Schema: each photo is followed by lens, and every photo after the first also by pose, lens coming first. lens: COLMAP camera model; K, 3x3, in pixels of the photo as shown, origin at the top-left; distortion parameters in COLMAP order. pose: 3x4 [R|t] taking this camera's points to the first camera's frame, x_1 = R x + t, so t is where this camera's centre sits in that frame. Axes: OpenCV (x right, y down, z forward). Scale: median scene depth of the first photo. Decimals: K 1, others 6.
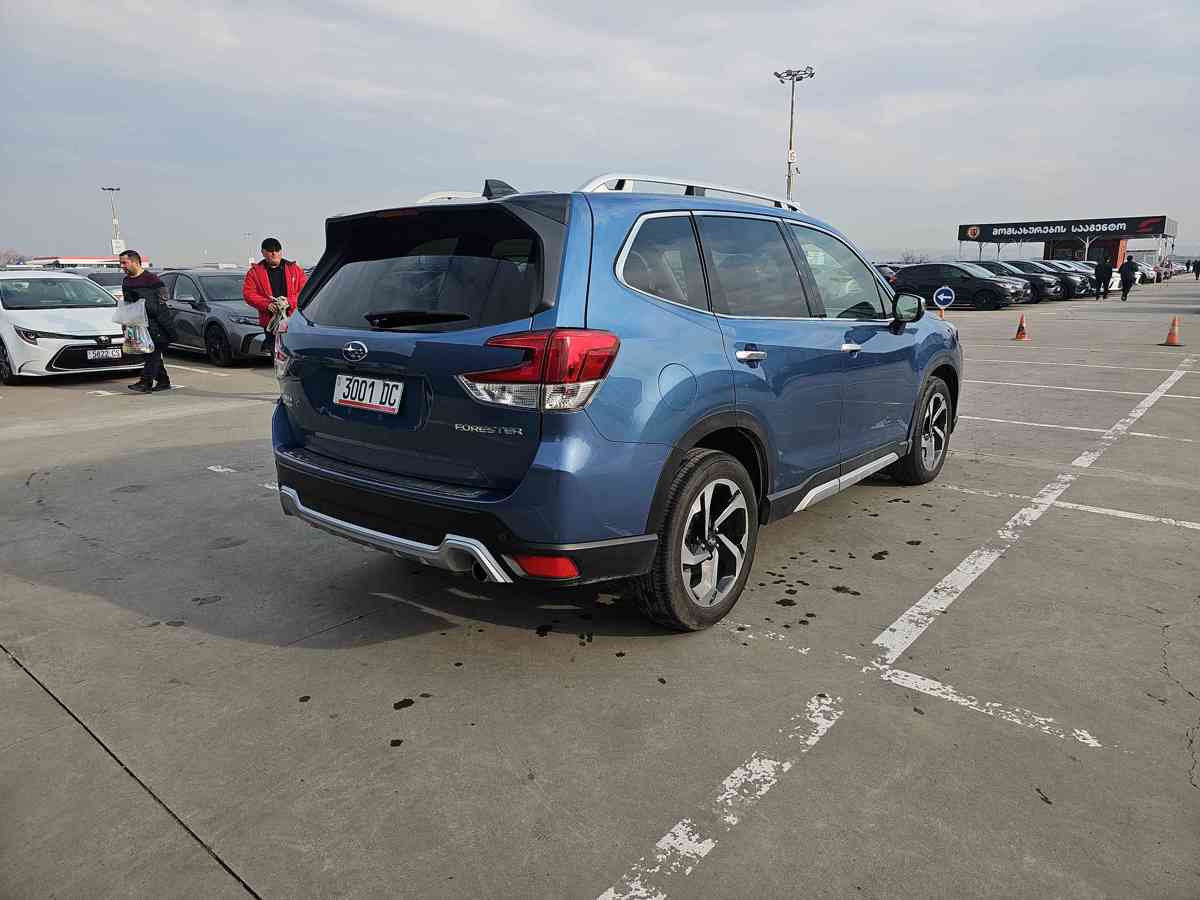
lens RADIAL K [[781.9, 0, 603.1], [0, 781.9, 435.8], [0, 0, 1]] dist [0.073251, -0.067259]
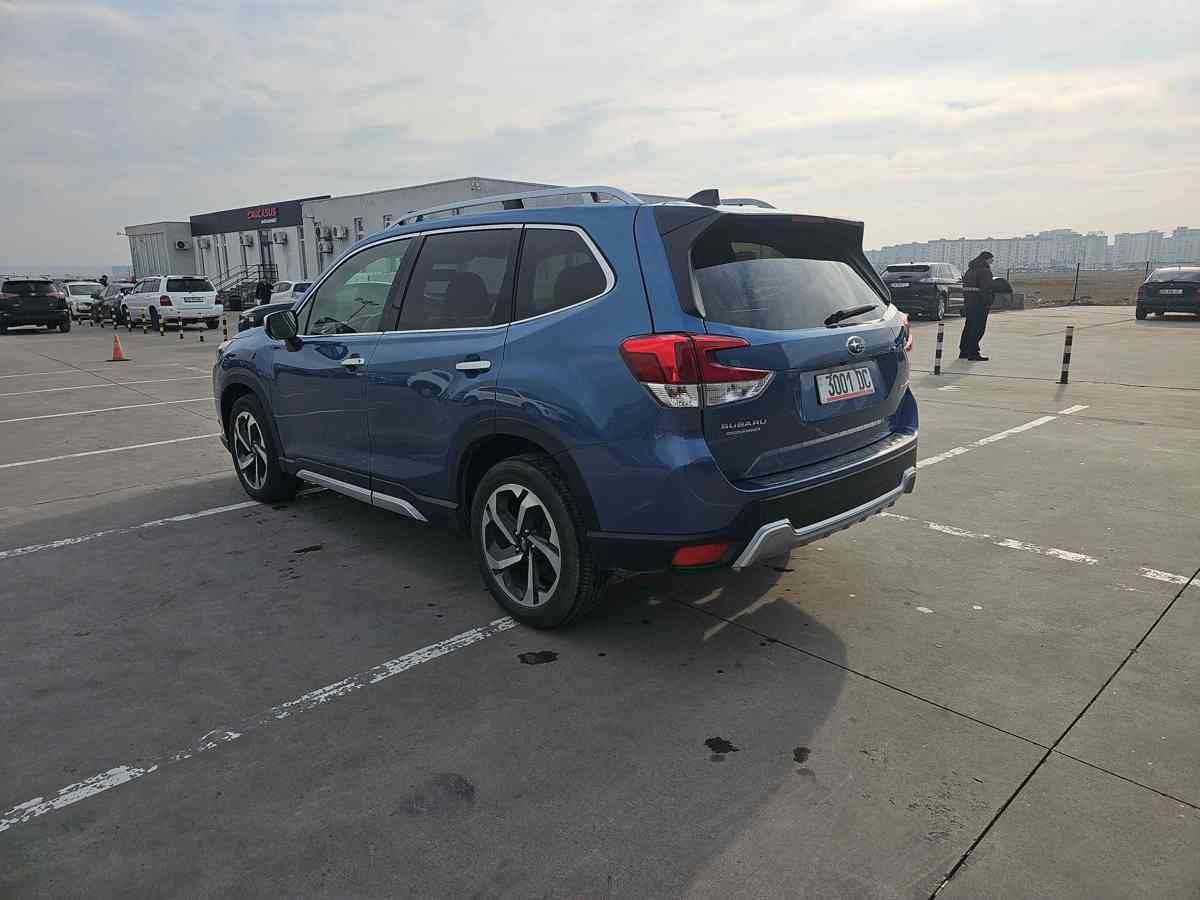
lens RADIAL K [[781.9, 0, 603.1], [0, 781.9, 435.8], [0, 0, 1]] dist [0.073251, -0.067259]
pose [[0.108480, -0.184607, 0.976807, -1.266564], [0.214906, 0.963725, 0.158268, -0.206645], [-0.970591, 0.192753, 0.144218, 1.062665]]
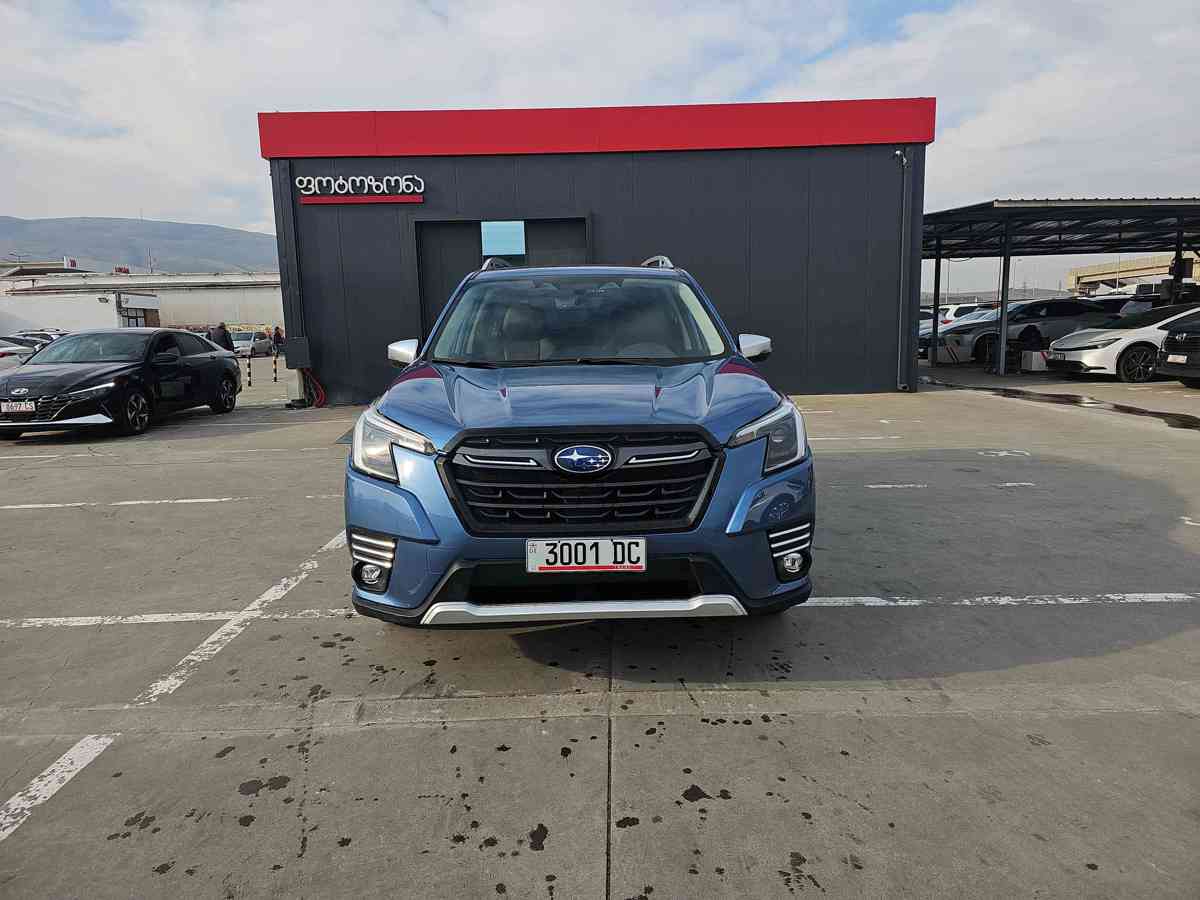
lens RADIAL K [[781.9, 0, 603.1], [0, 781.9, 435.8], [0, 0, 1]] dist [0.073251, -0.067259]
pose [[-0.755790, 0.118028, -0.644090, 1.172864], [-0.102488, 0.950178, 0.294379, -0.527521], [0.646744, 0.288500, -0.706038, 2.619928]]
